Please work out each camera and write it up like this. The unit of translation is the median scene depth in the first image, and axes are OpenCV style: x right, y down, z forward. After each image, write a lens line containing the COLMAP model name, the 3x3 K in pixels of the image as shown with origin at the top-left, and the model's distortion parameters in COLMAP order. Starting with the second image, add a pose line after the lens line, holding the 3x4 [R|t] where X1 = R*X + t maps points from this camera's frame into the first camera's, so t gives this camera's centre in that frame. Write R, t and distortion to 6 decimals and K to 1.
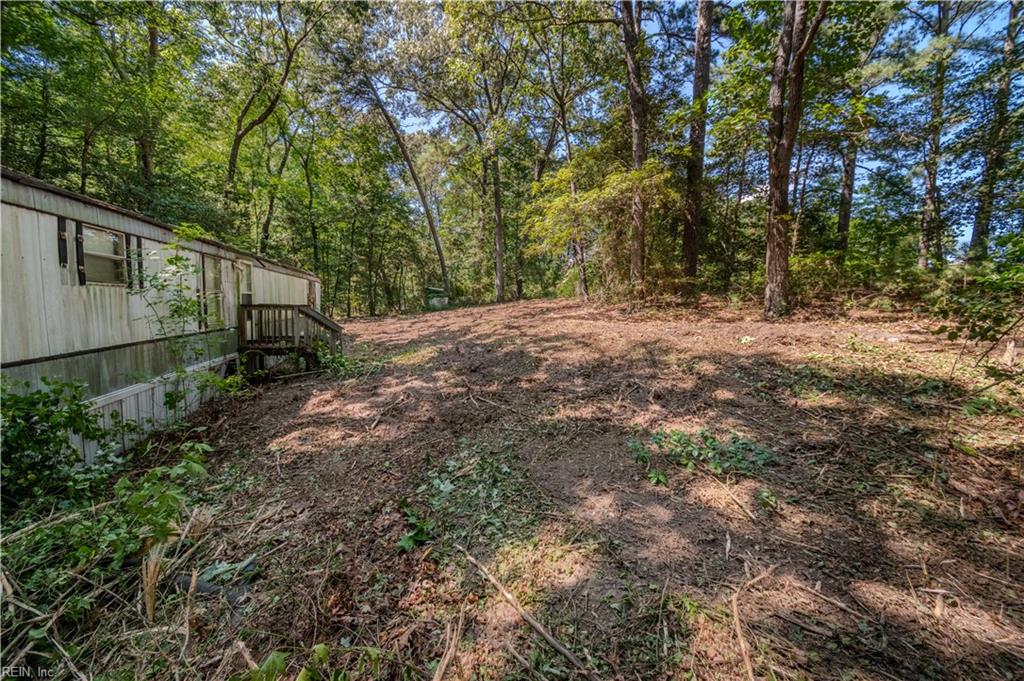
lens RADIAL K [[356.3, 0, 512.0], [0, 356.3, 340.5], [0, 0, 1]] dist [0.009600, -0.000006]
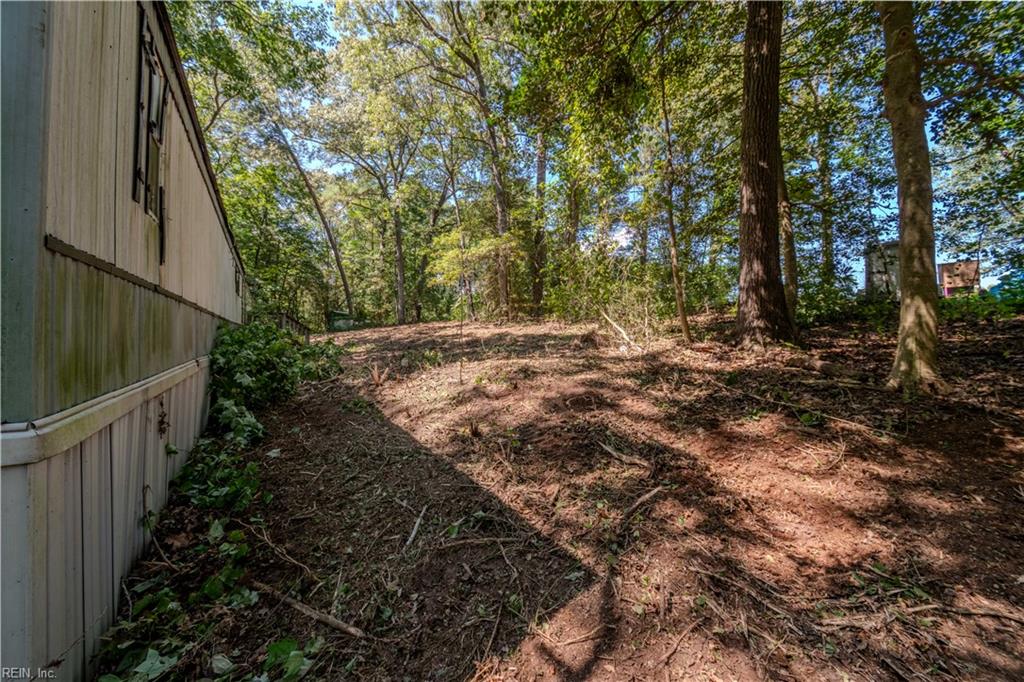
lens RADIAL K [[356.3, 0, 512.0], [0, 356.3, 341.0], [0, 0, 1]] dist [0.009600, -0.000006]
pose [[0.955974, -0.009793, 0.293289, -0.030726], [0.033735, 0.996484, -0.076685, 0.047734], [-0.291507, 0.083203, 0.952943, -0.206716]]
